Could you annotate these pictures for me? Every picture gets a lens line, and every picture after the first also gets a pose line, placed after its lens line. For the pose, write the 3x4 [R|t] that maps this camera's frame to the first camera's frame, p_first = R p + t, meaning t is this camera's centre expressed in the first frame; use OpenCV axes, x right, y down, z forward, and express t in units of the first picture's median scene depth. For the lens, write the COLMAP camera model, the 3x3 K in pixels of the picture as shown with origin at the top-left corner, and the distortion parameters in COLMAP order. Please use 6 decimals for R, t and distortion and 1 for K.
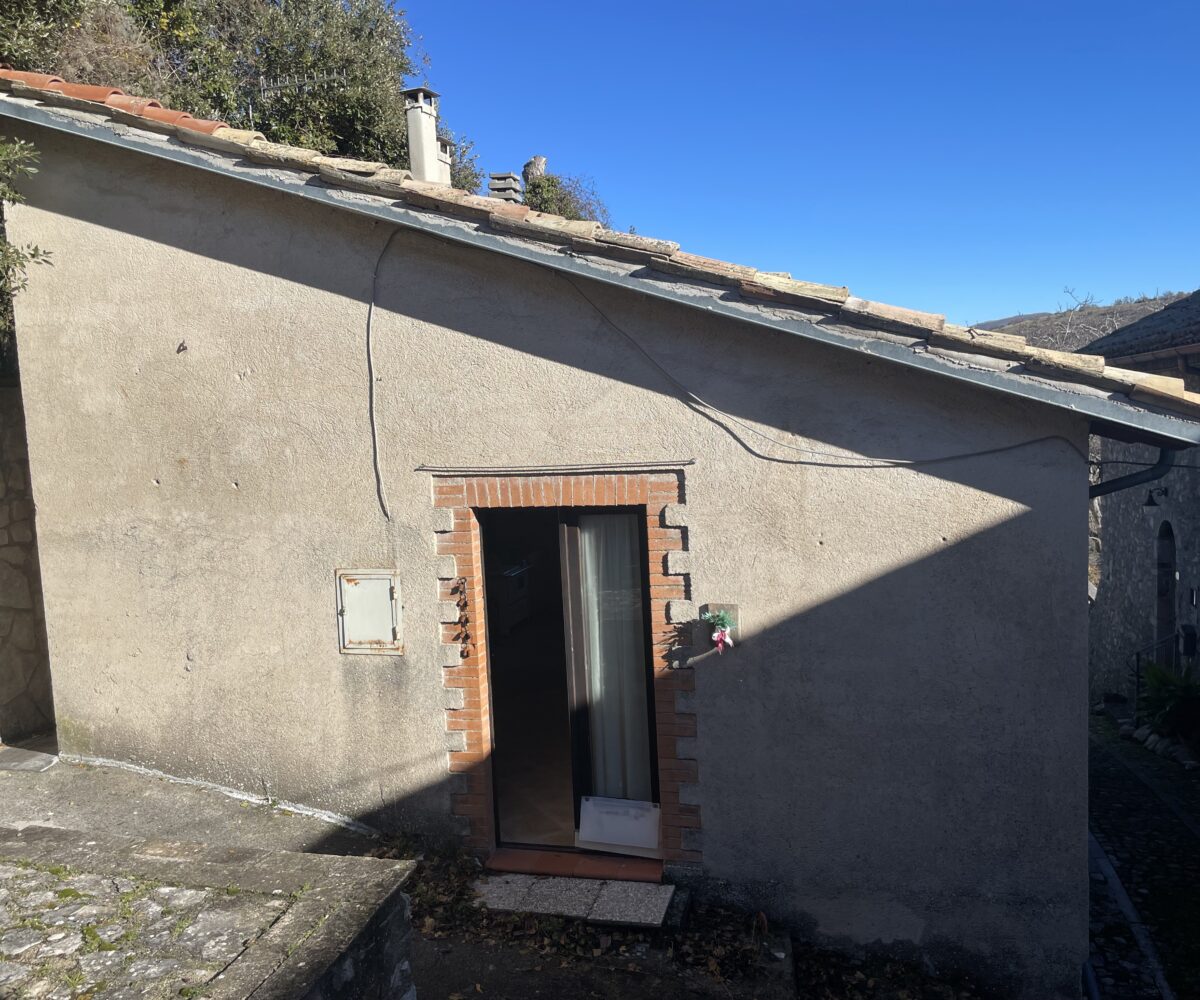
lens RADIAL K [[1005.0, 0, 602.9], [0, 1005.0, 502.0], [0, 0, 1]] dist [0.116104, -0.164695]
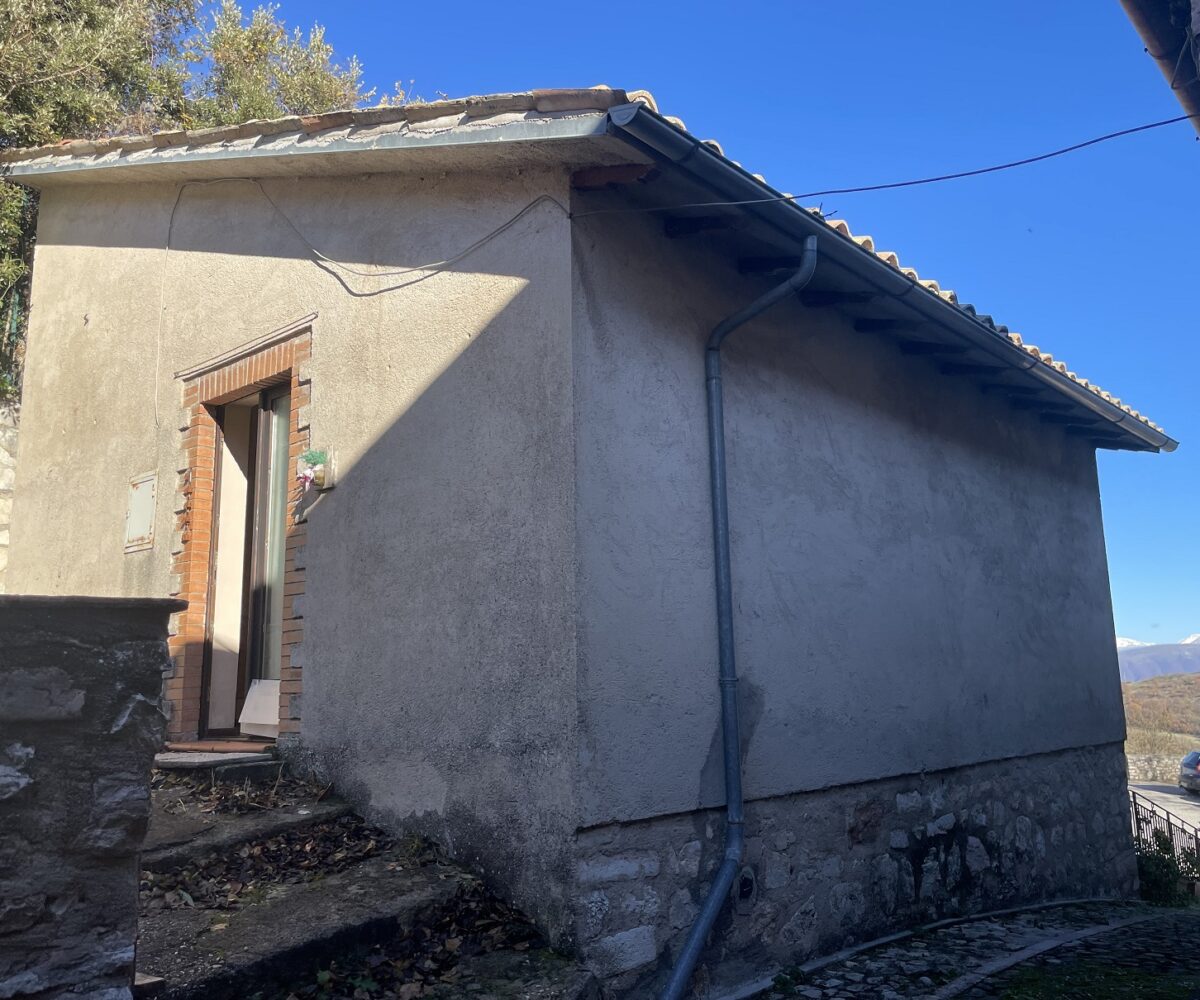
lens RADIAL K [[1005.8, 0, 600.0], [0, 1005.8, 498.6], [0, 0, 1]] dist [0.066243, -0.001469]
pose [[0.897300, -0.051498, -0.438406, 0.760032], [-0.068934, 0.964638, -0.254403, 0.367902], [0.436005, 0.258497, 0.862020, 0.272252]]
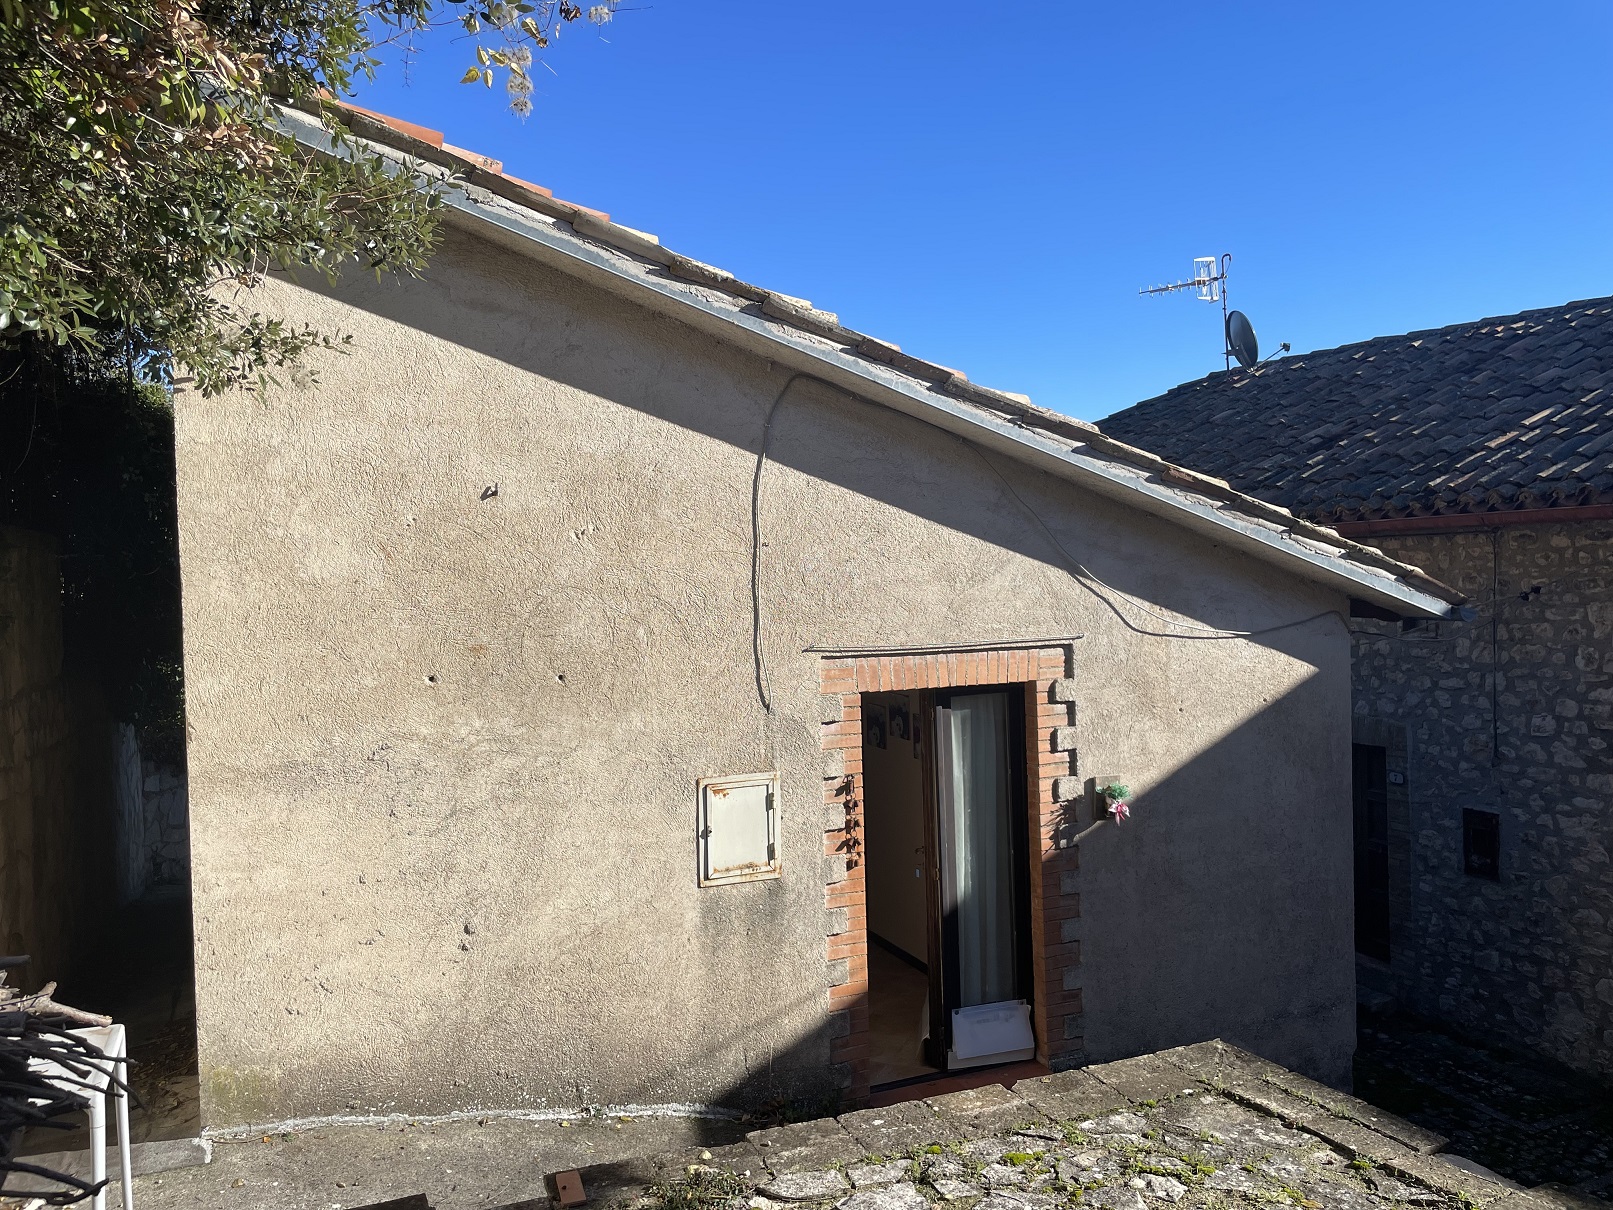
lens RADIAL K [[1217.9, 0, 805.6], [0, 1217.9, 600.6], [0, 0, 1]] dist [0.117630, -0.167984]
pose [[0.783571, 0.009069, 0.621236, -0.856350], [0.051738, 0.995468, -0.079789, 0.008089], [-0.619144, 0.094662, 0.779551, 0.200519]]
